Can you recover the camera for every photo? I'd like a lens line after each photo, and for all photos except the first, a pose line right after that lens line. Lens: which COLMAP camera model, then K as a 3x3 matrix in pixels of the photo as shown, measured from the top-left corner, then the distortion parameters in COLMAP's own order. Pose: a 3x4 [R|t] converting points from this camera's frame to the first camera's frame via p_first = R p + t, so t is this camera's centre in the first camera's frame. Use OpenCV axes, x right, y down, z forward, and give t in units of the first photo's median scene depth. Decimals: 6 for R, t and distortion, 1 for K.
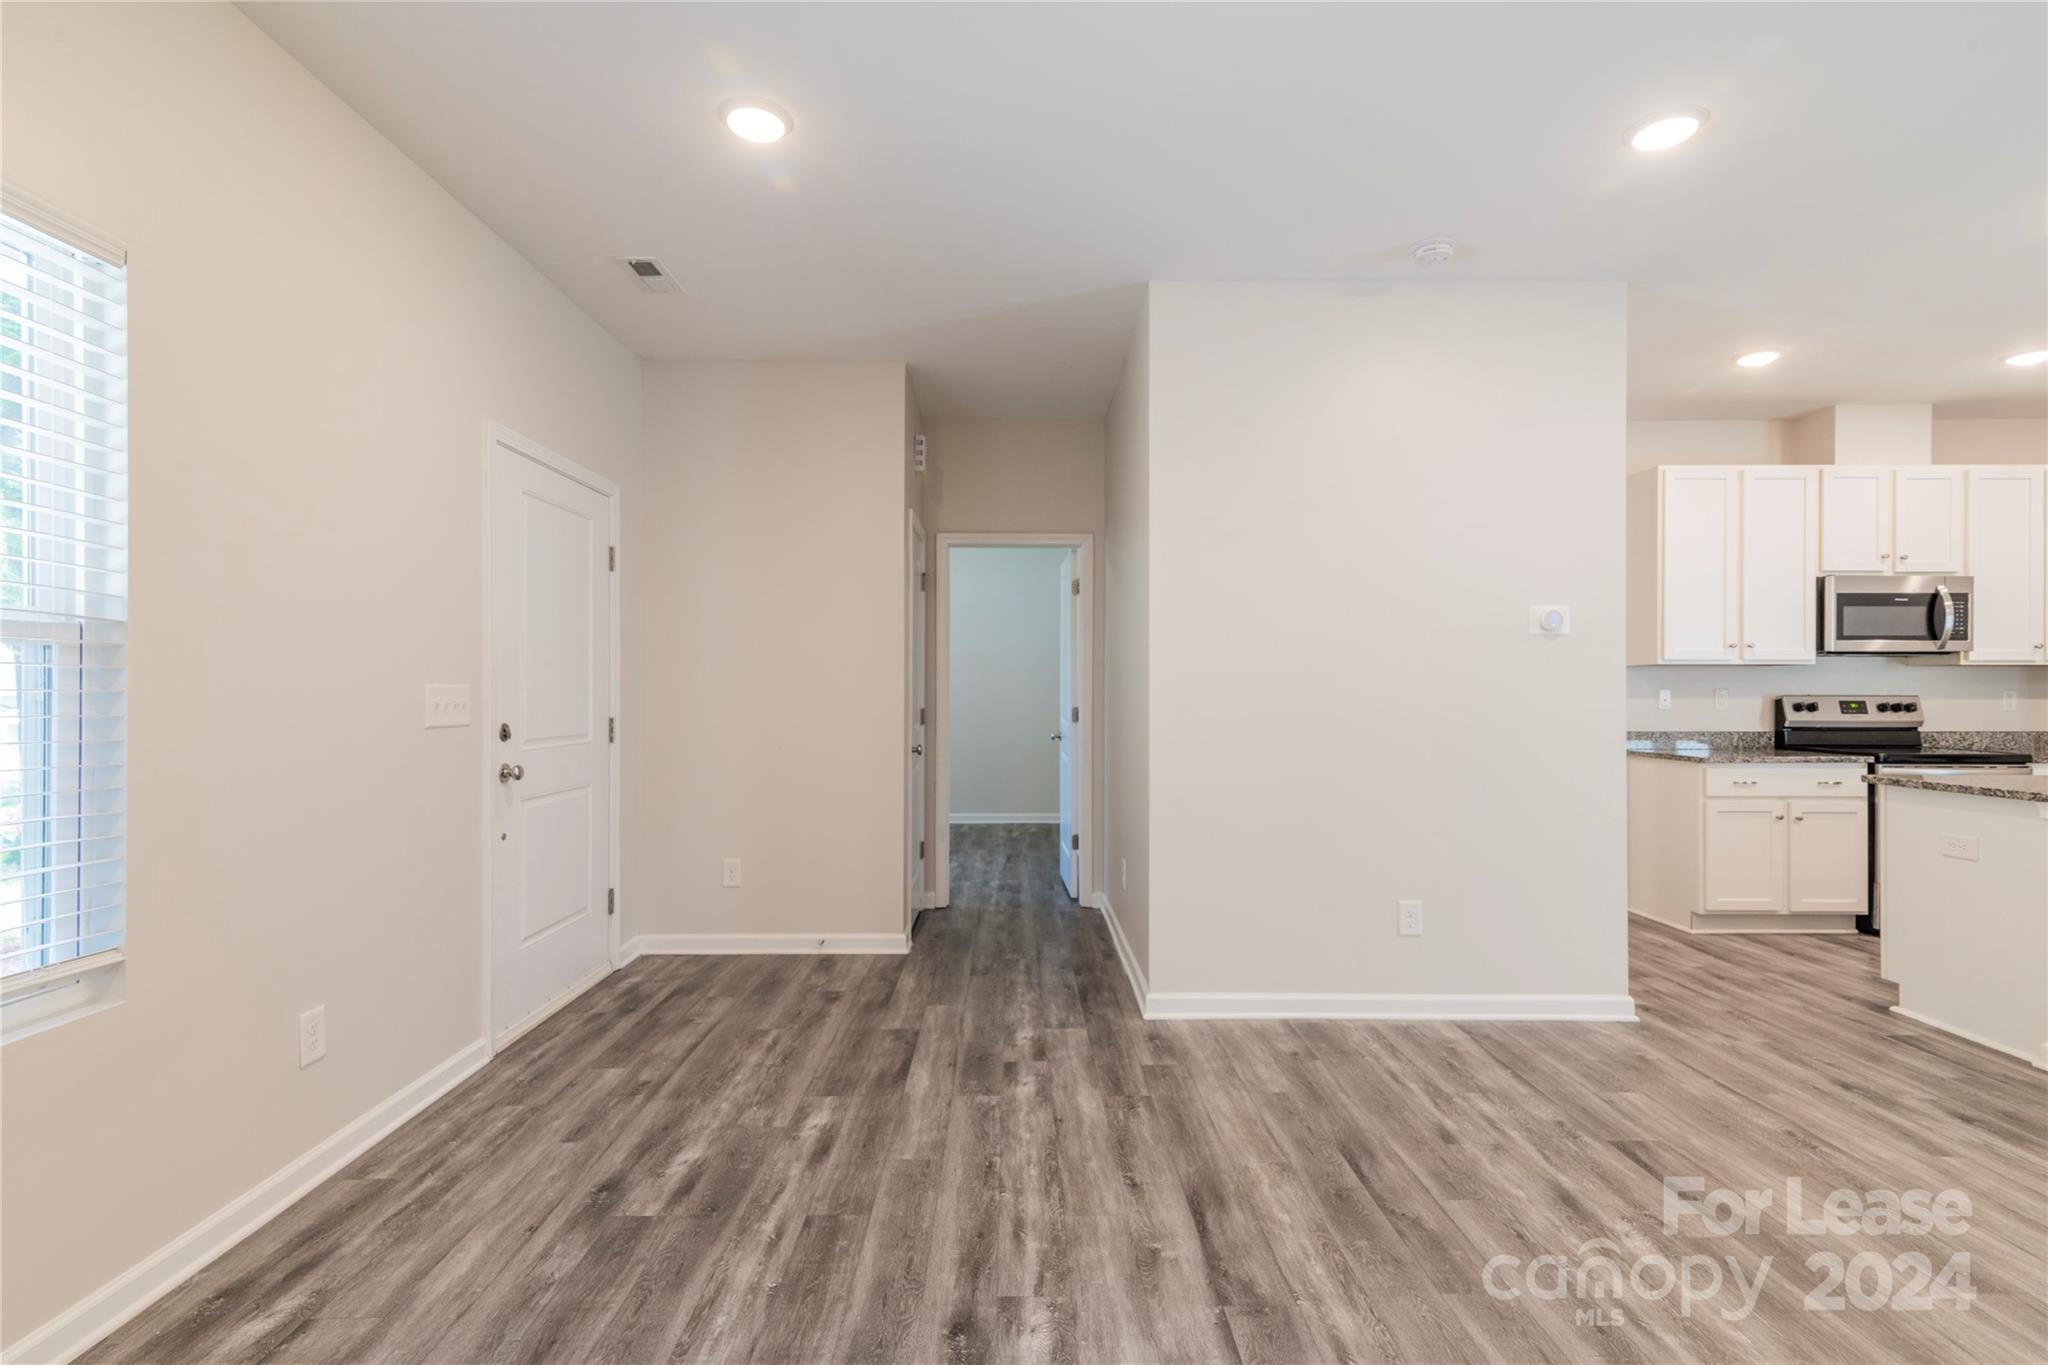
lens RADIAL K [[957.9, 0, 1010.2], [0, 957.9, 699.3], [0, 0, 1]] dist [0.015447, -0.002268]
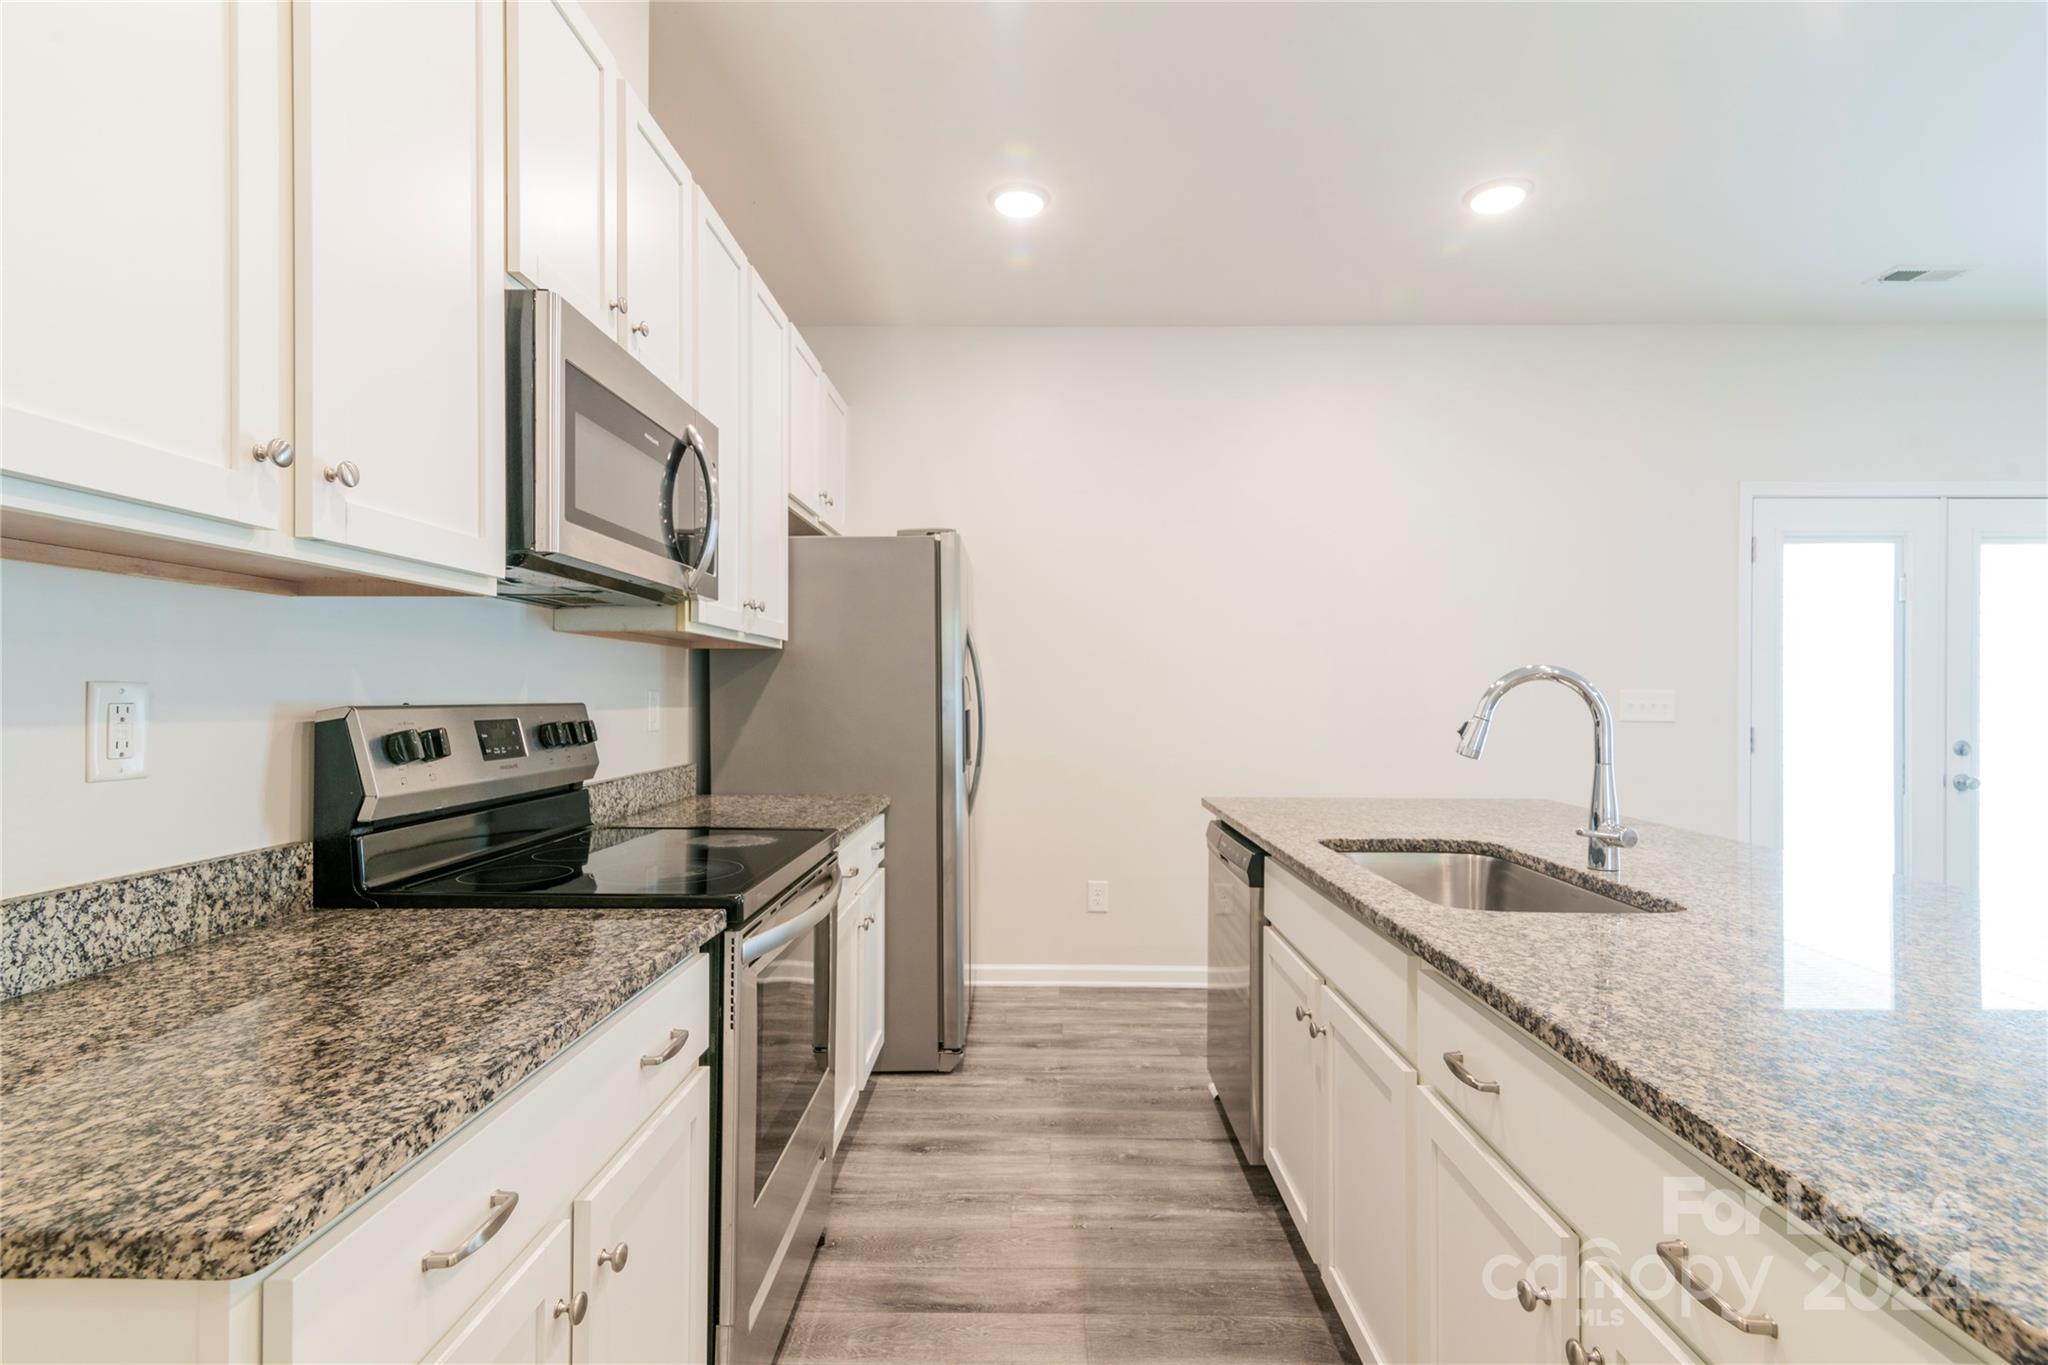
lens RADIAL K [[957.9, 0, 1032.8], [0, 957.9, 679.5], [0, 0, 1]] dist [0.015447, -0.002268]
pose [[0.002592, 0.017676, 0.999840, 0.588151], [0.004173, 0.999835, -0.017686, -0.006599], [-0.999988, 0.004218, 0.002518, 0.898461]]
